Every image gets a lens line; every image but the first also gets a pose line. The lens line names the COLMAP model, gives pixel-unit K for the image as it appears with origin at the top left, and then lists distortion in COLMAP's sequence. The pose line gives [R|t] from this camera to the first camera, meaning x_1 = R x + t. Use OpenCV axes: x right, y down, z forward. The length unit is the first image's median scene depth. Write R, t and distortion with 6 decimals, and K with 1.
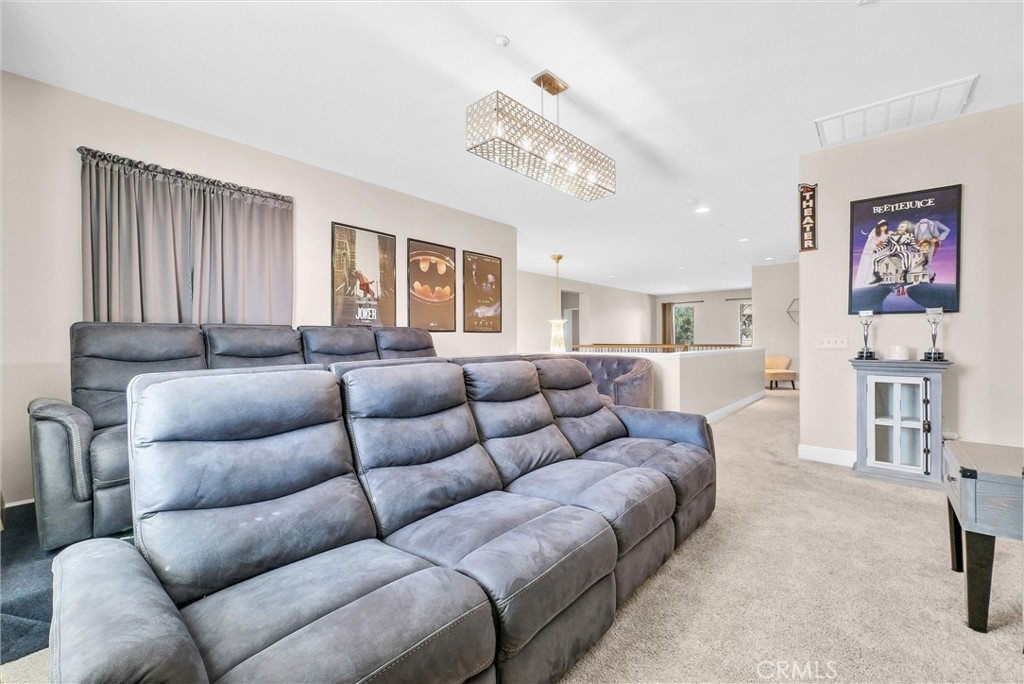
lens RADIAL K [[419.5, 0, 517.6], [0, 419.5, 338.7], [0, 0, 1]] dist [0.001399, -0.000999]
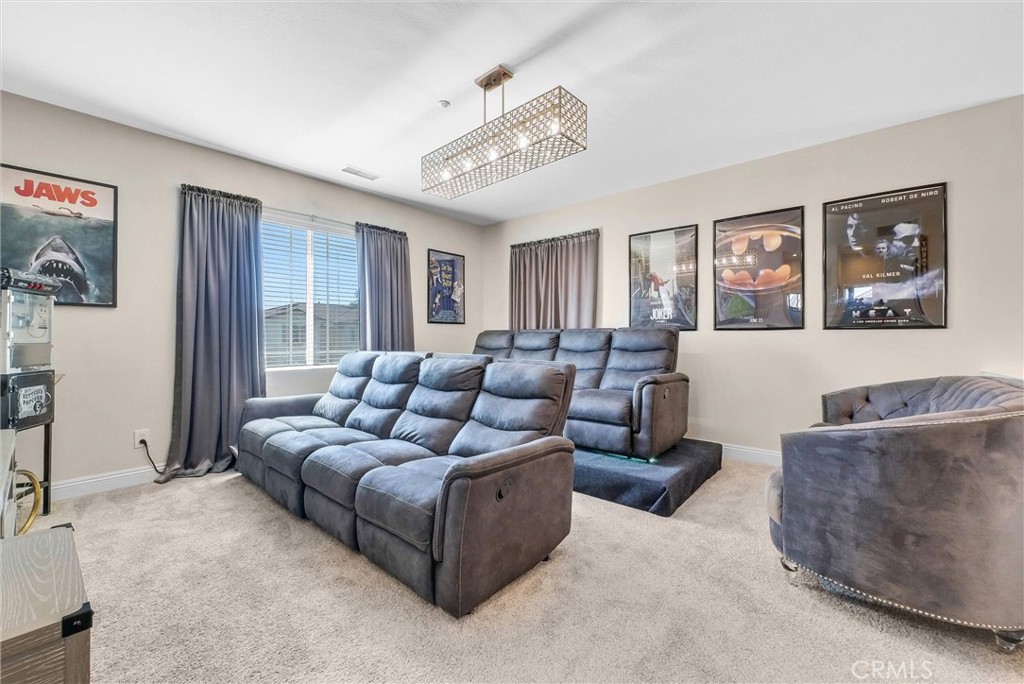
lens RADIAL K [[419.5, 0, 517.5], [0, 419.5, 343.0], [0, 0, 1]] dist [0.001399, -0.000999]
pose [[-0.009708, 0.028697, -0.999541, 0.659188], [0.007327, 0.999563, 0.028627, -0.020671], [0.999926, -0.007046, -0.009914, 0.662023]]
